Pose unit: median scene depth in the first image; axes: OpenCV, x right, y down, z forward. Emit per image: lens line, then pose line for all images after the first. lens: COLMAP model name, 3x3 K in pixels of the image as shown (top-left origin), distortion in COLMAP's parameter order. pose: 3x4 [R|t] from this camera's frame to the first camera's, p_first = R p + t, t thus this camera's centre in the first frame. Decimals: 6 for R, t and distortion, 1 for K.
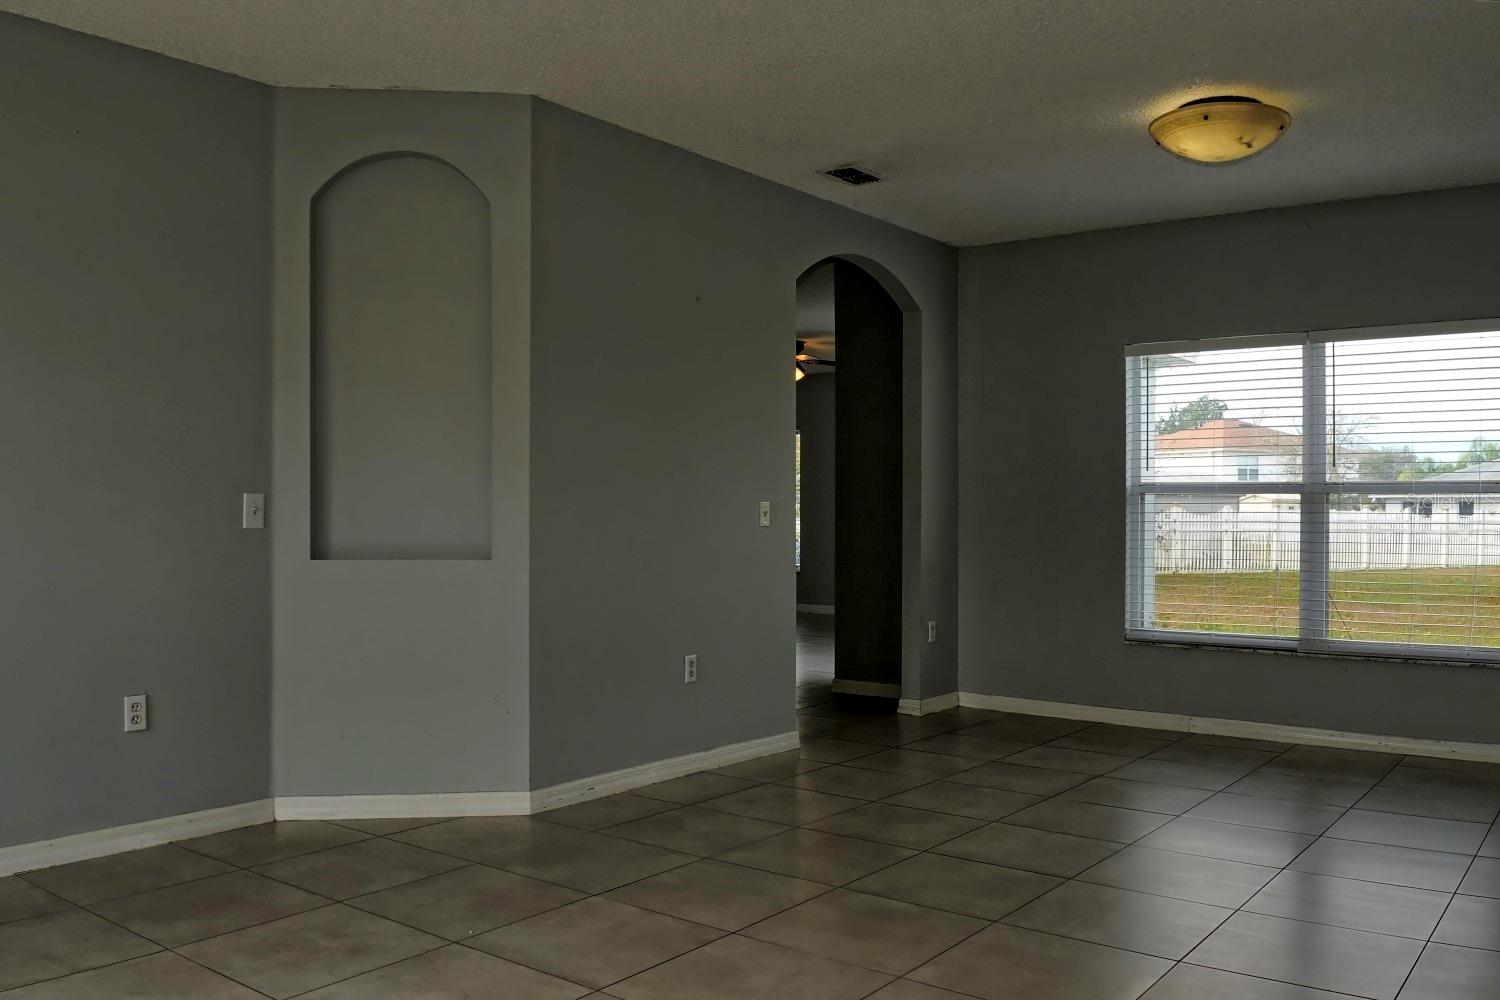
lens RADIAL K [[1260.6, 0, 752.4], [0, 1260.6, 506.0], [0, 0, 1]] dist [-0.016611, -0.005829]
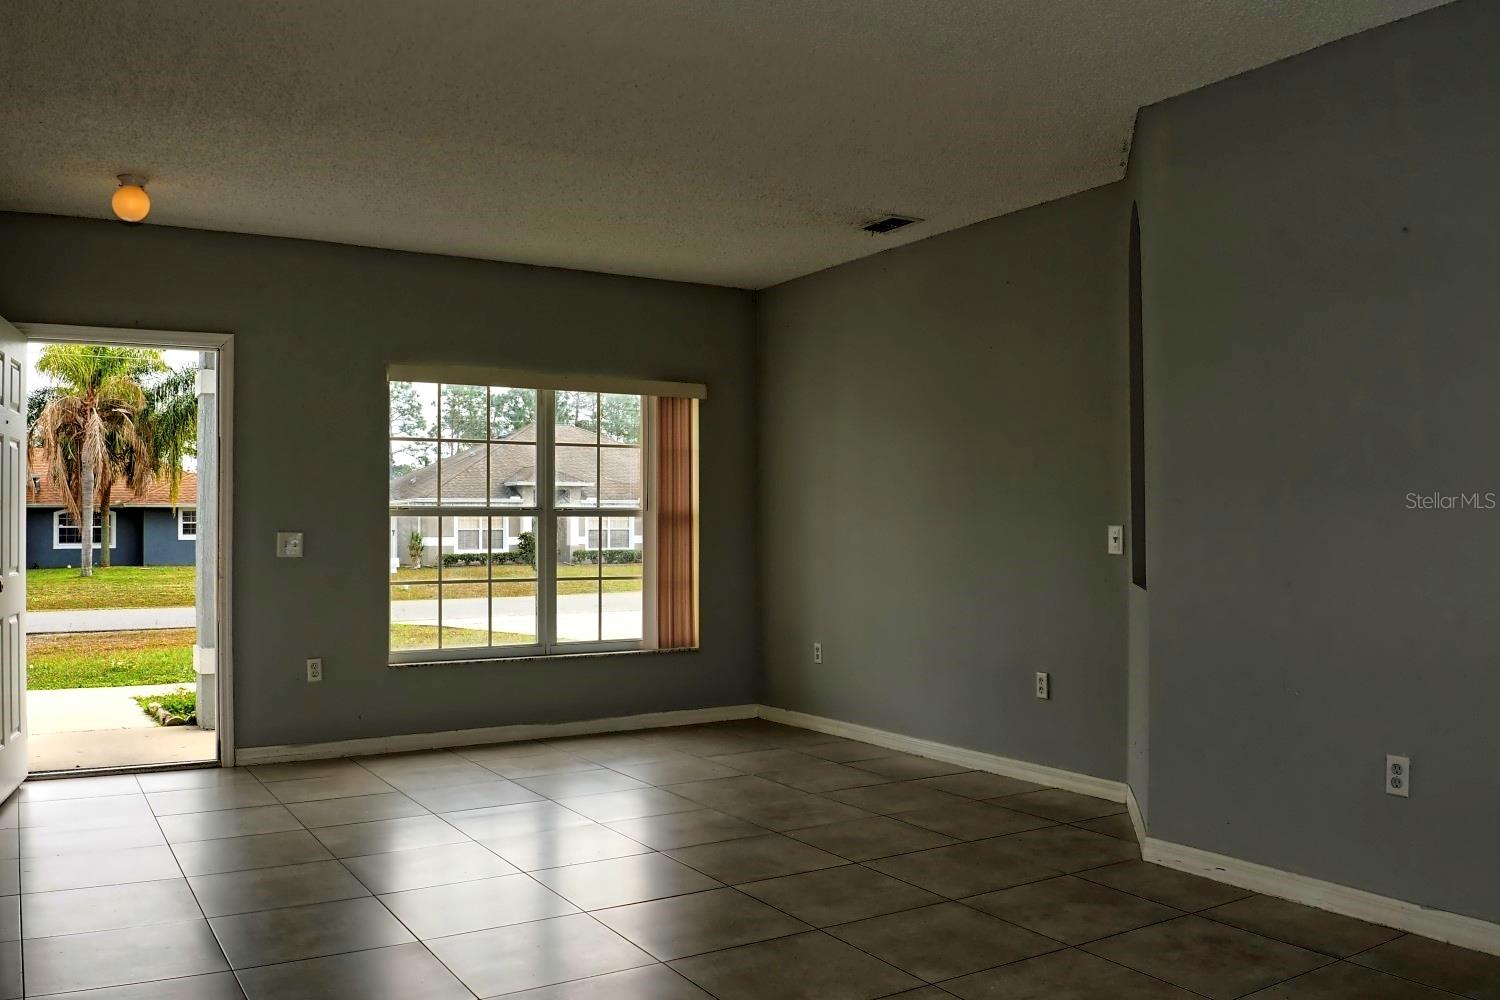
lens RADIAL K [[1194.1, 0, 752.1], [0, 1194.1, 503.8], [0, 0, 1]] dist [0.073937, 0.003129]
pose [[-0.369107, -0.032257, -0.928827, 0.861240], [0.013789, 0.999097, -0.040177, 0.011240], [0.929284, -0.027637, -0.368329, 1.170519]]
